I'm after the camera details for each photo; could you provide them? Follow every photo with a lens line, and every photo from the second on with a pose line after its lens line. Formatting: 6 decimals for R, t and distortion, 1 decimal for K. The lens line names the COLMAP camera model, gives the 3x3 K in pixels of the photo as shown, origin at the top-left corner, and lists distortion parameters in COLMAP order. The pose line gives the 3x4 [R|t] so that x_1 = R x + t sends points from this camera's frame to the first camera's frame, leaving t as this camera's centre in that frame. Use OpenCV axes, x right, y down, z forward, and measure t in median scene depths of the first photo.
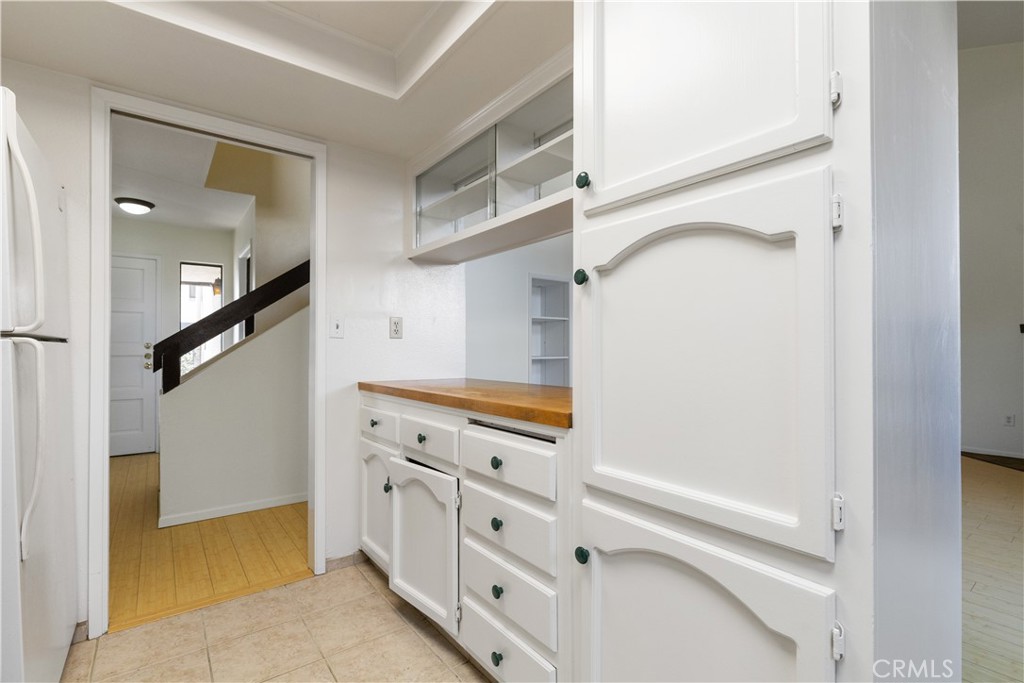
lens RADIAL K [[469.3, 0, 532.2], [0, 469.3, 347.9], [0, 0, 1]] dist [0.001599, 0.000341]
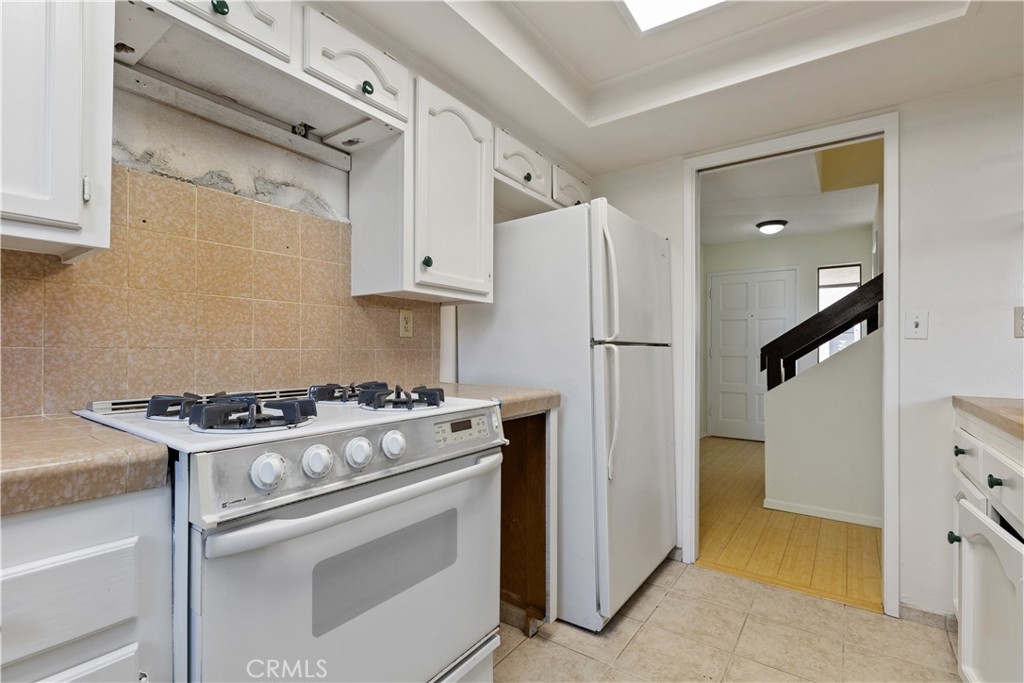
lens RADIAL K [[469.3, 0, 492.9], [0, 469.3, 348.3], [0, 0, 1]] dist [0.001599, 0.000341]
pose [[0.274053, -0.000293, -0.961715, 0.175445], [-0.002618, 0.999996, -0.001050, -0.002124], [0.961711, 0.002805, 0.274051, 0.067788]]
